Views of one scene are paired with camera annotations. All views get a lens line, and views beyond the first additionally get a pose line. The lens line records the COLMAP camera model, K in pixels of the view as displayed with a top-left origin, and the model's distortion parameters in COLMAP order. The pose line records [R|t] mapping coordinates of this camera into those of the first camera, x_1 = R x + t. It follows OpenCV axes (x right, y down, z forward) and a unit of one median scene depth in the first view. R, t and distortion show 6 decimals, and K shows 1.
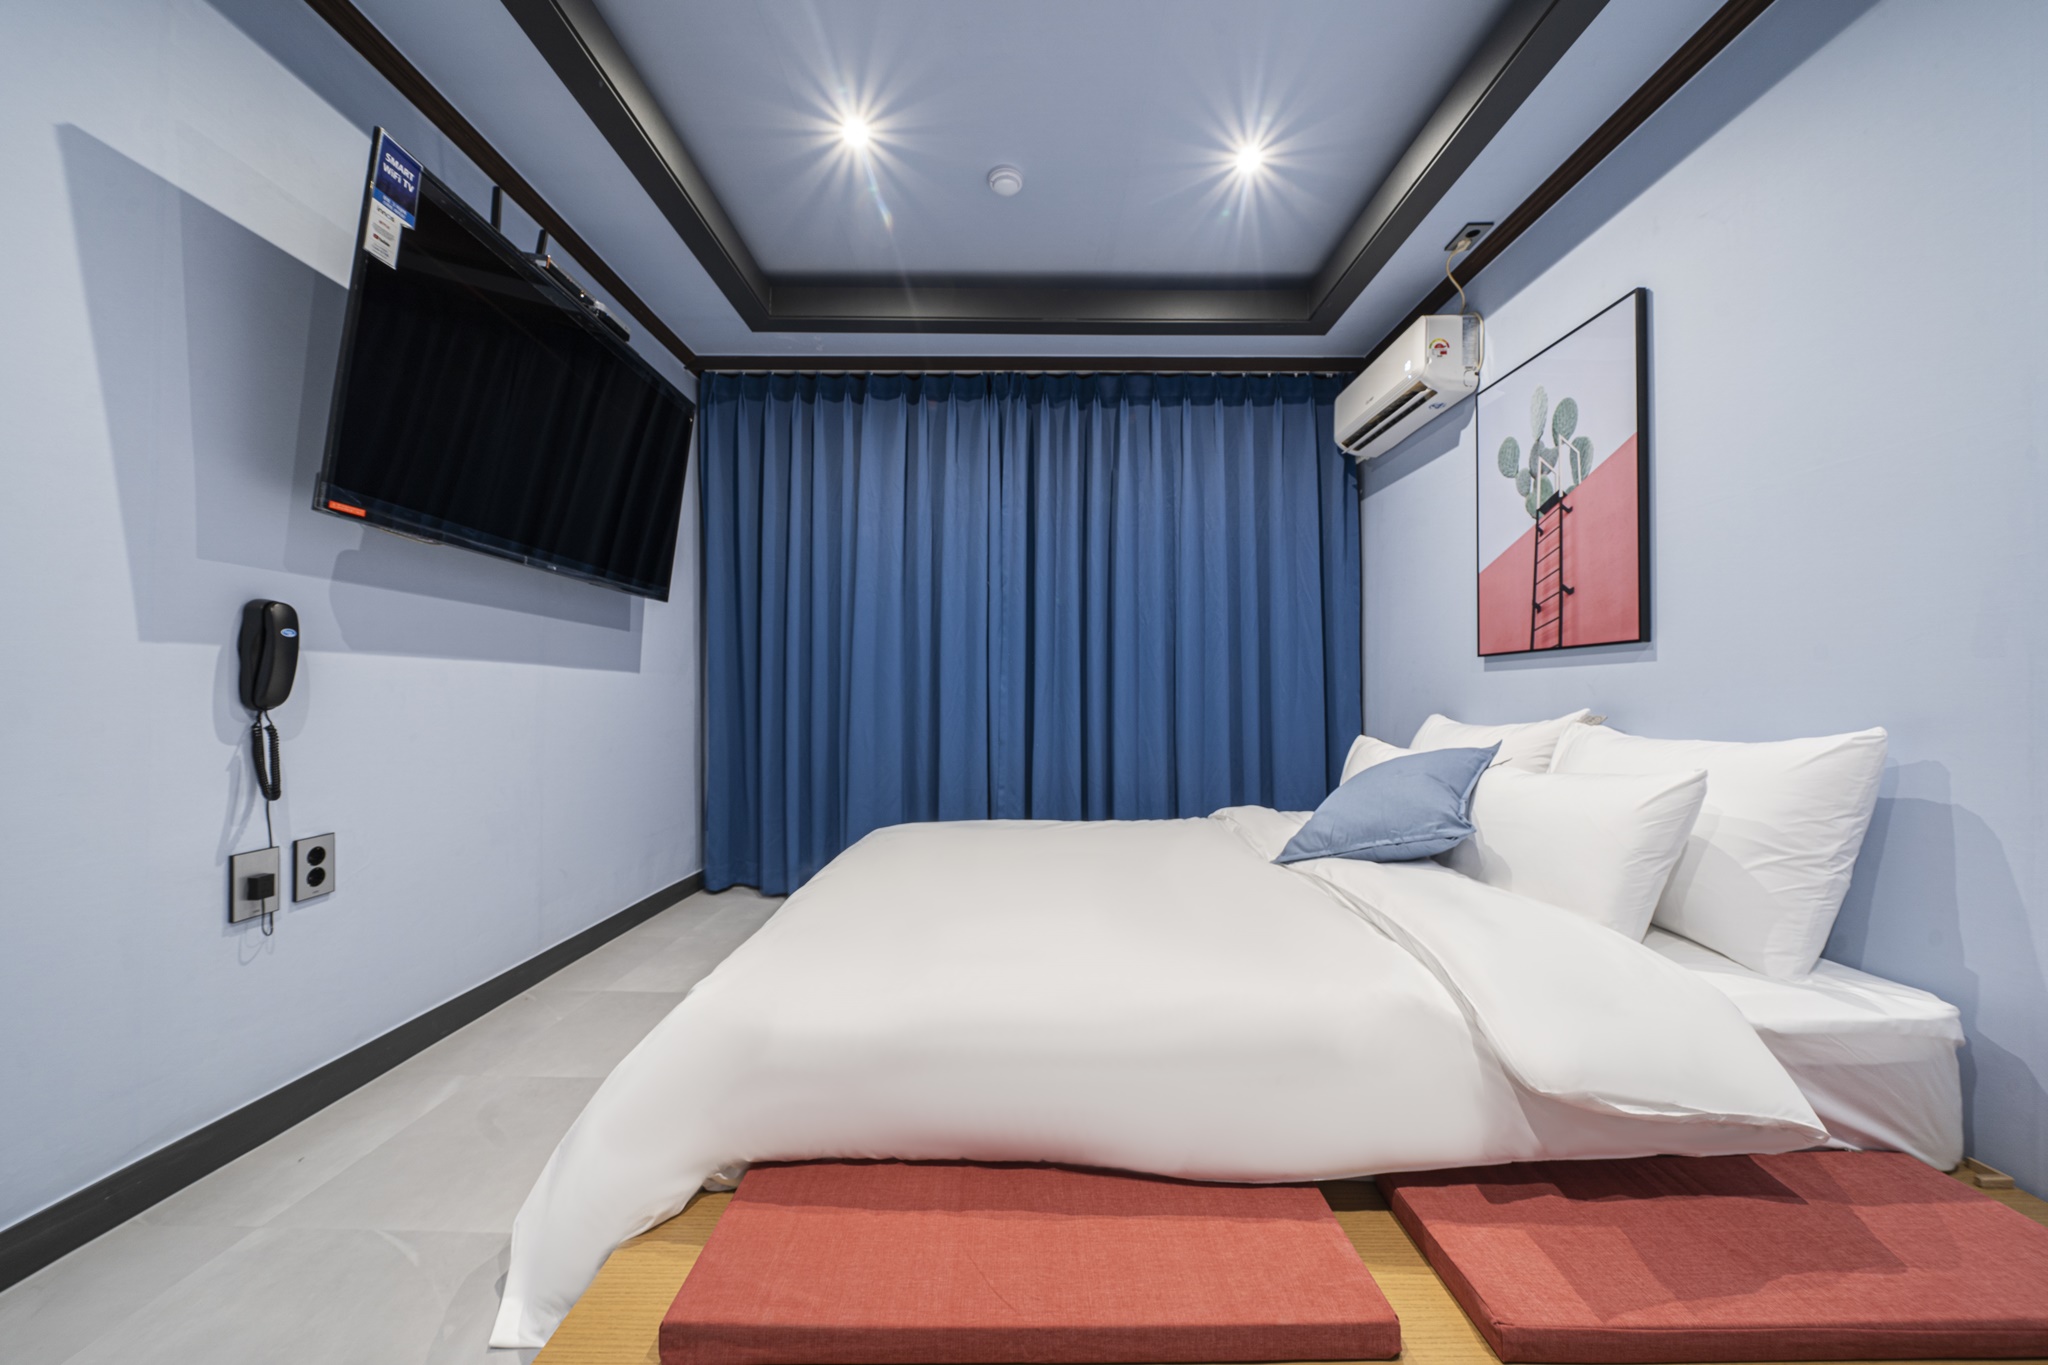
lens RADIAL K [[722.3, 0, 1021.0], [0, 722.3, 694.5], [0, 0, 1]] dist [-0.012336, 0.000204]
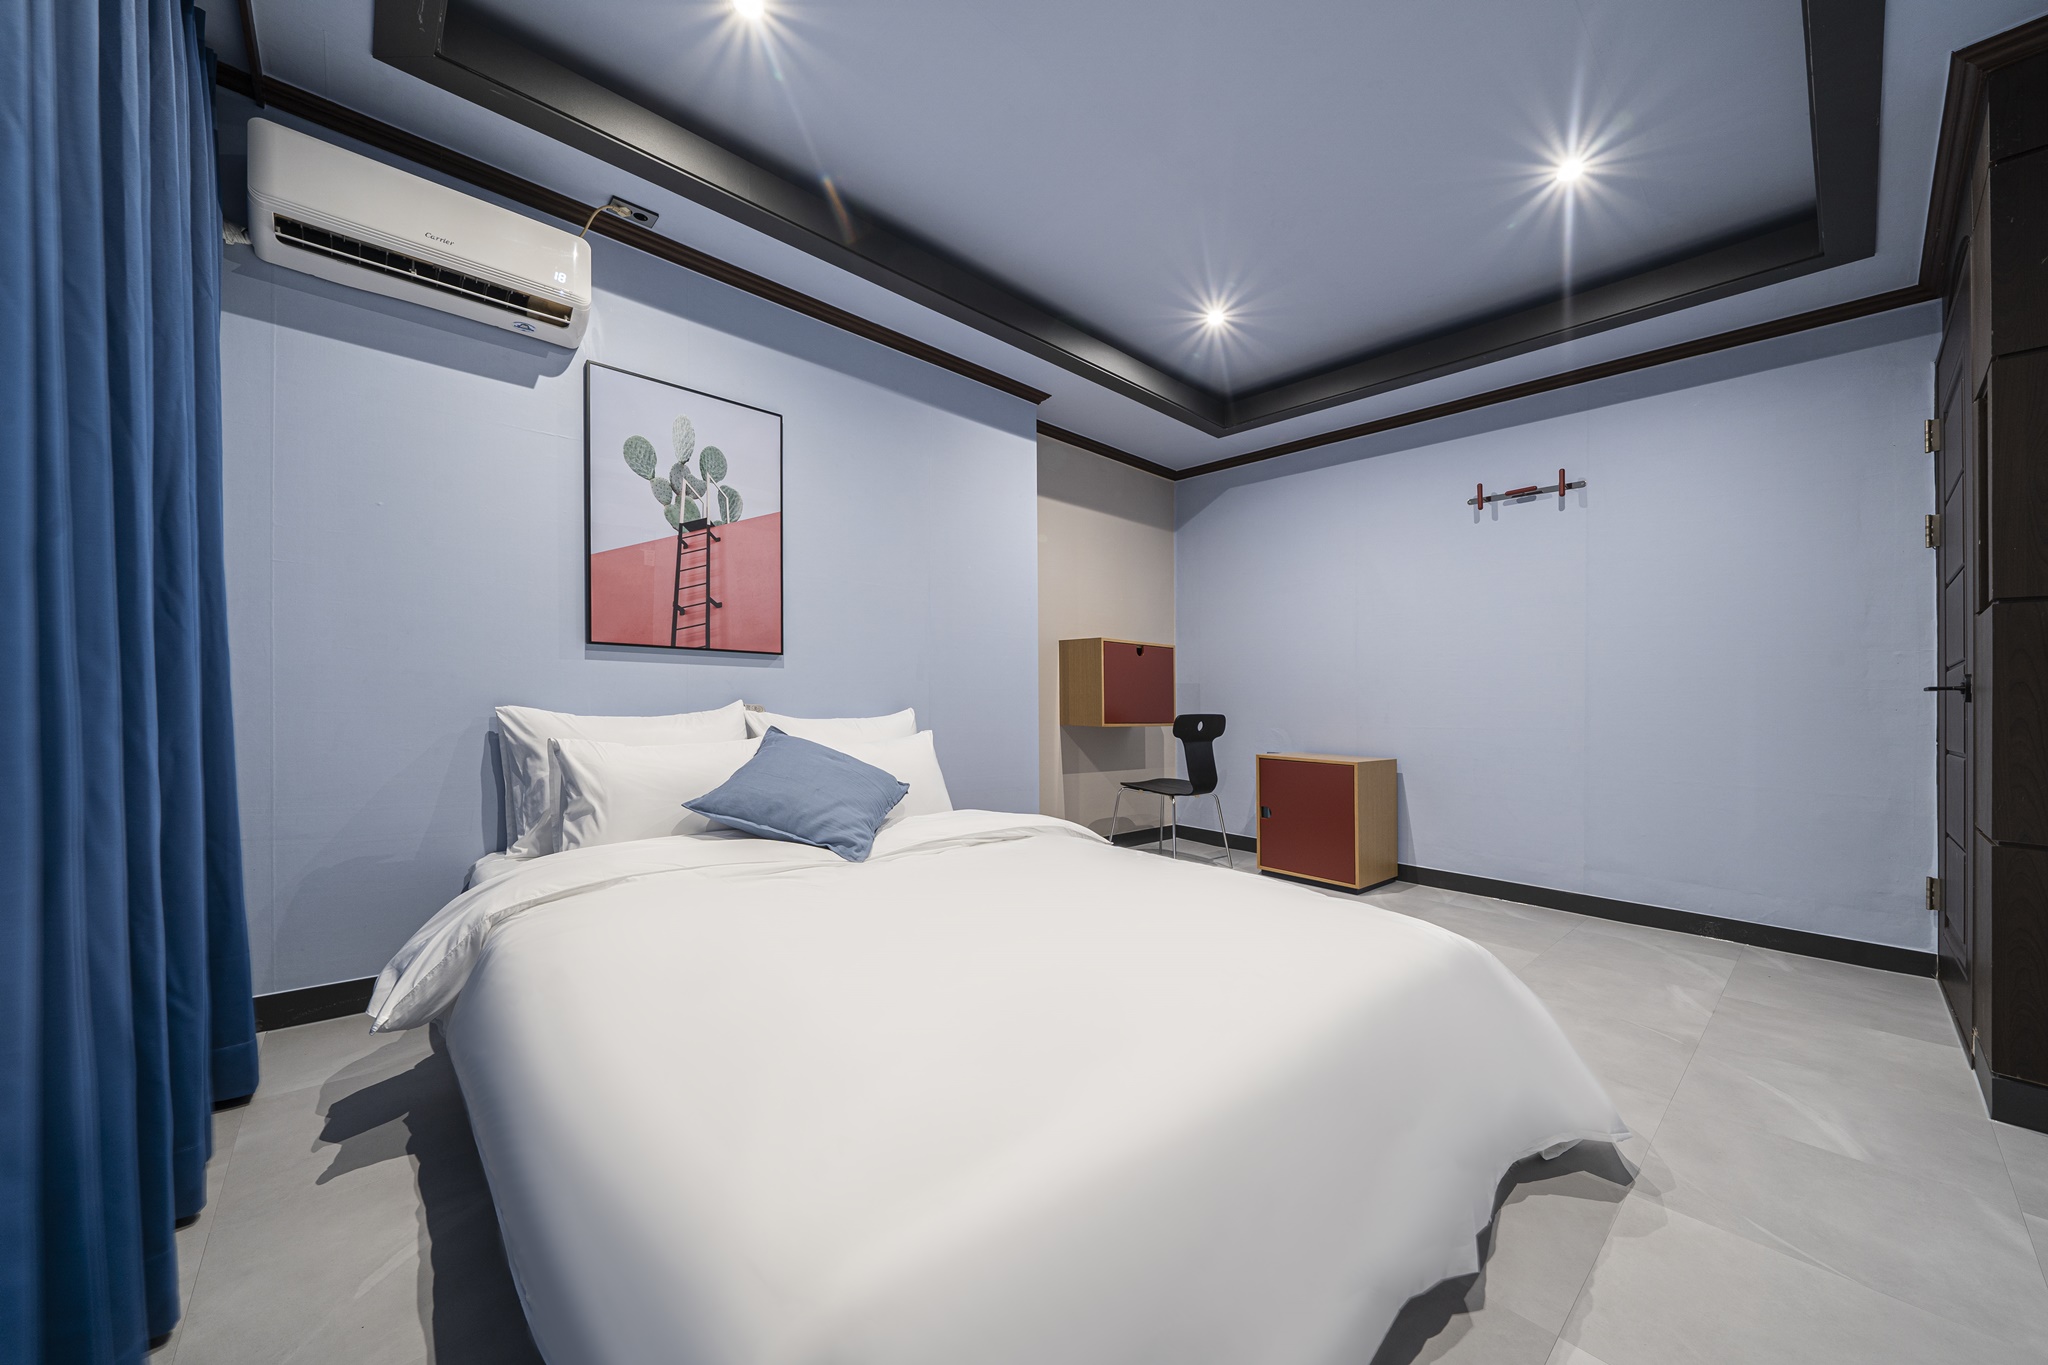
lens RADIAL K [[777.1, 0, 1023.8], [0, 777.1, 695.6], [0, 0, 1]] dist [-0.000709, -0.000017]
pose [[-0.712223, 0.008065, 0.701907, -0.537863], [-0.003617, 0.999879, -0.015158, 0.030965], [-0.701944, -0.013334, -0.712107, 1.530139]]
